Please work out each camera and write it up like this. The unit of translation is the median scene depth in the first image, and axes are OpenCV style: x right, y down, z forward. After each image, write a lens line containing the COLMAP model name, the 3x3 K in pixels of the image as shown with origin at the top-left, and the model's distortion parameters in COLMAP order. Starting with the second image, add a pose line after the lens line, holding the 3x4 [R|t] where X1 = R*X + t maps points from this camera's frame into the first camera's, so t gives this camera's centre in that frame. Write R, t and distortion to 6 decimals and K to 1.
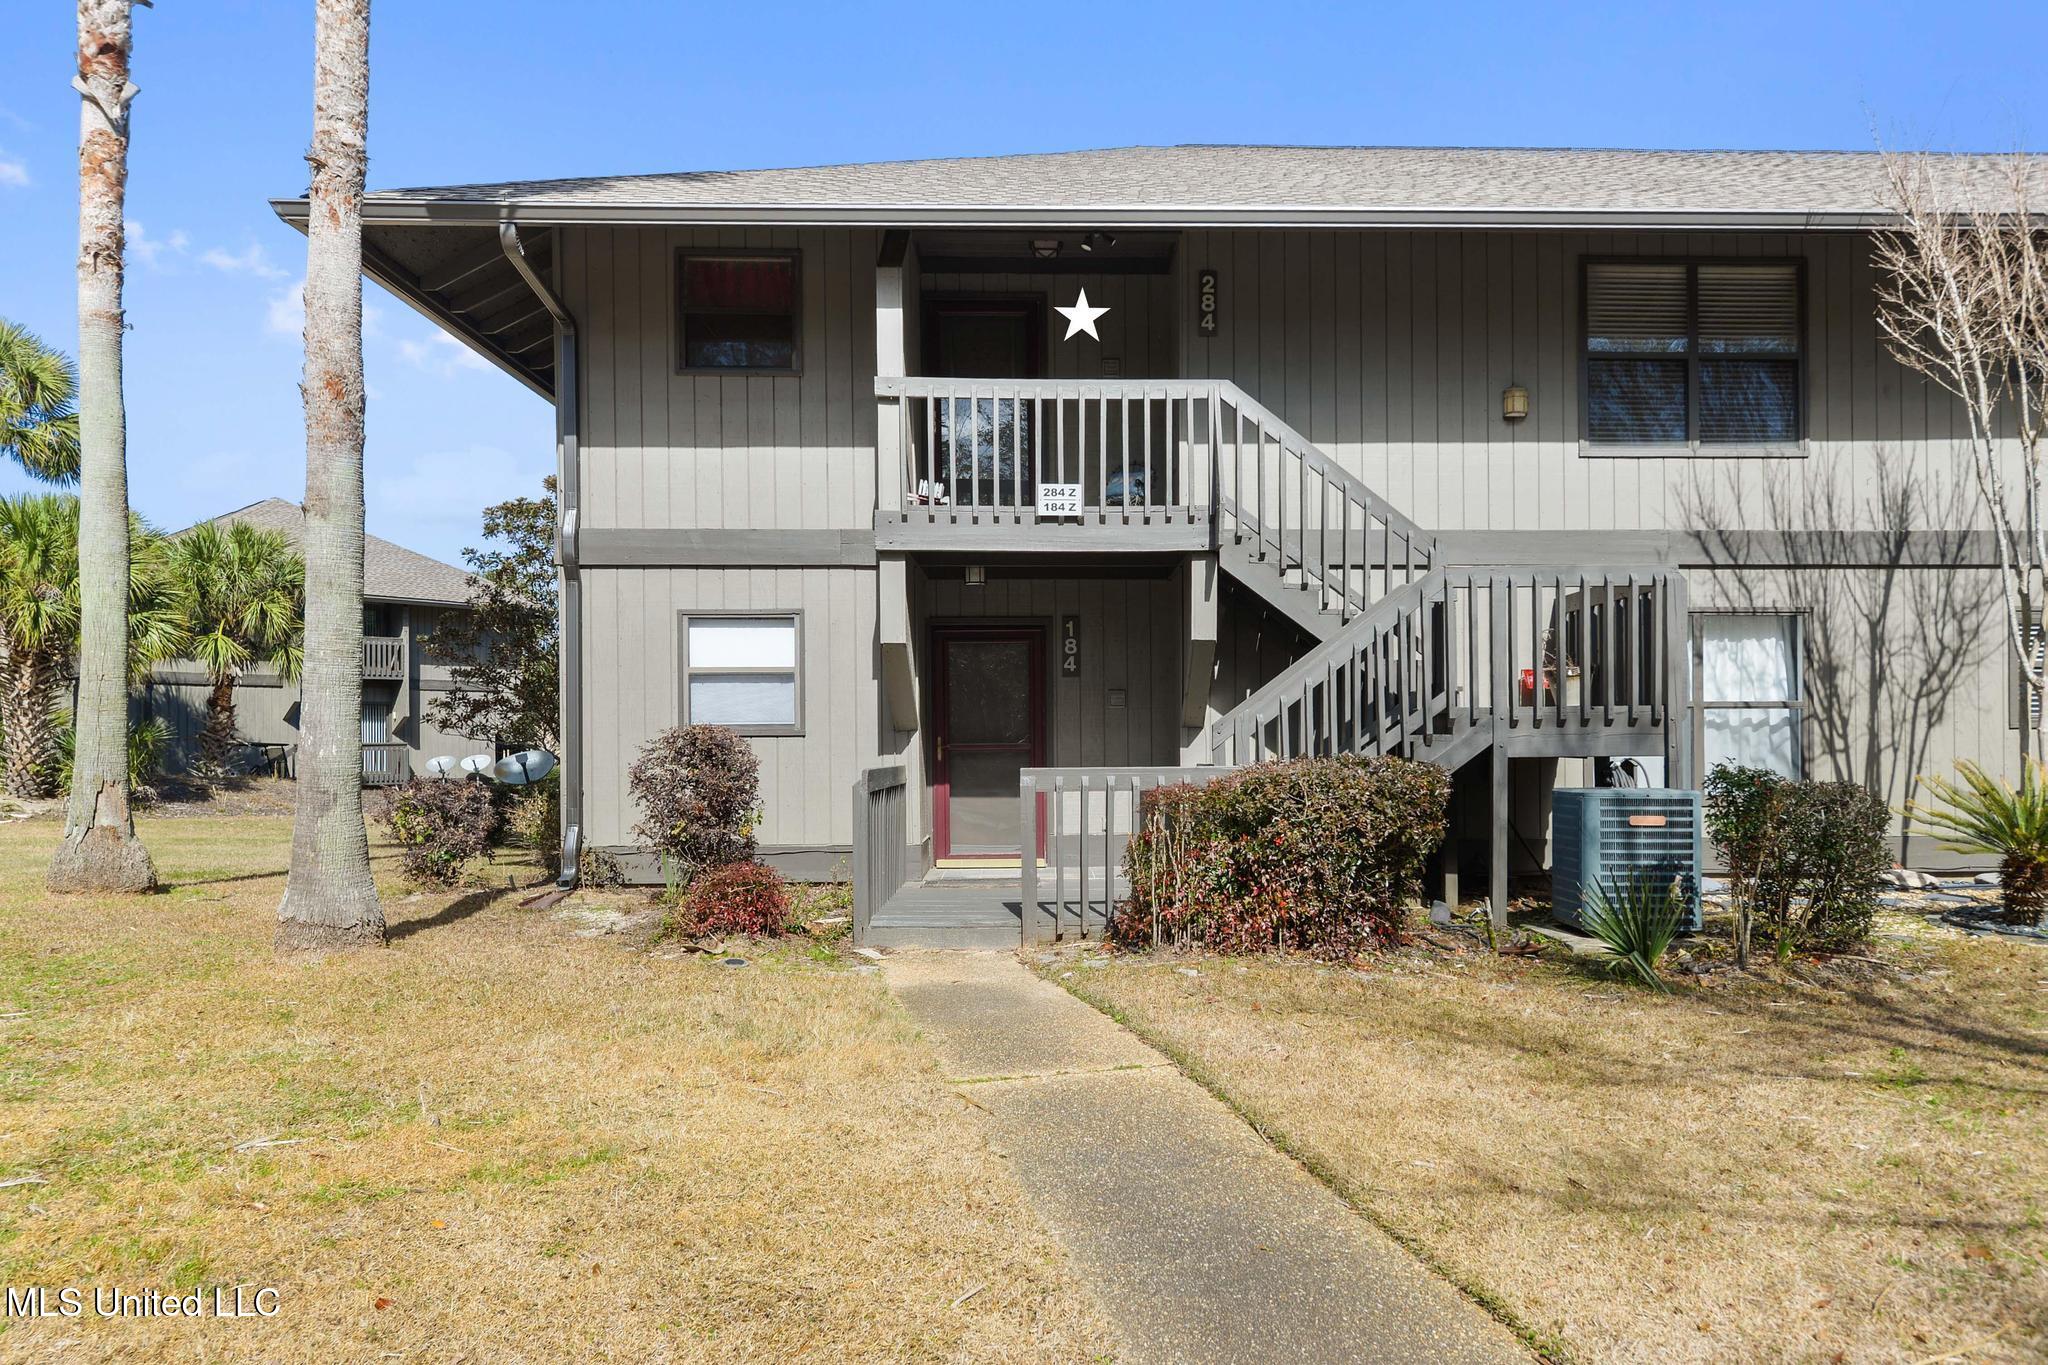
lens RADIAL K [[1390.9, 0, 1019.6], [0, 1390.9, 695.4], [0, 0, 1]] dist [0.005242, 0.000469]
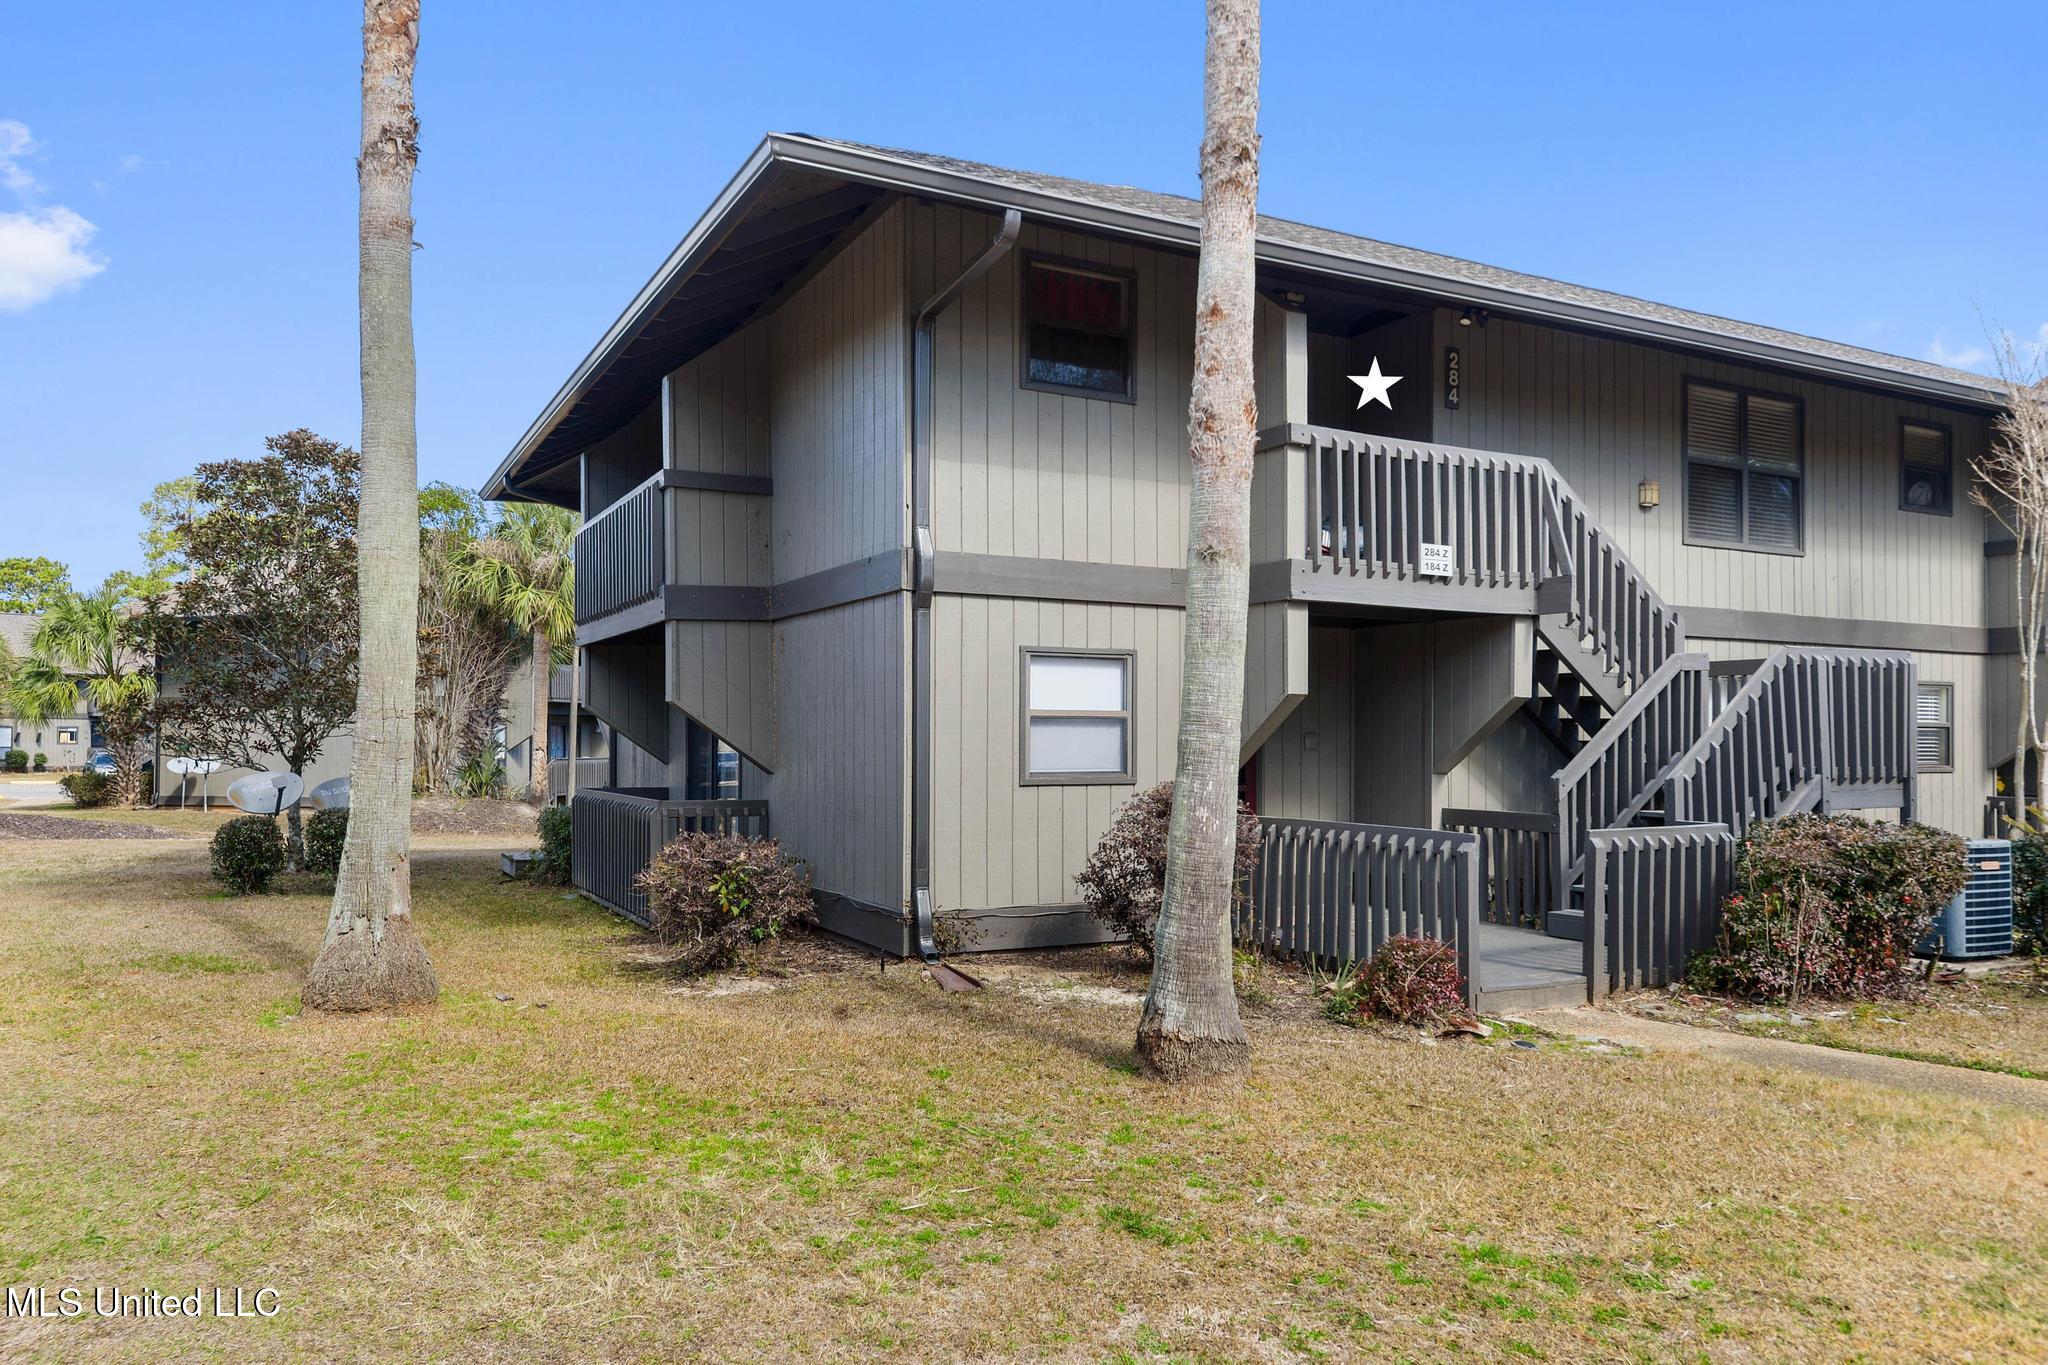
lens RADIAL K [[1390.9, 0, 1021.8], [0, 1390.9, 677.3], [0, 0, 1]] dist [0.005242, 0.000469]
pose [[0.903864, 0.029776, 0.426782, -0.631701], [-0.025164, 0.999548, -0.016444, -0.025916], [-0.427079, 0.004123, 0.904205, 0.177722]]
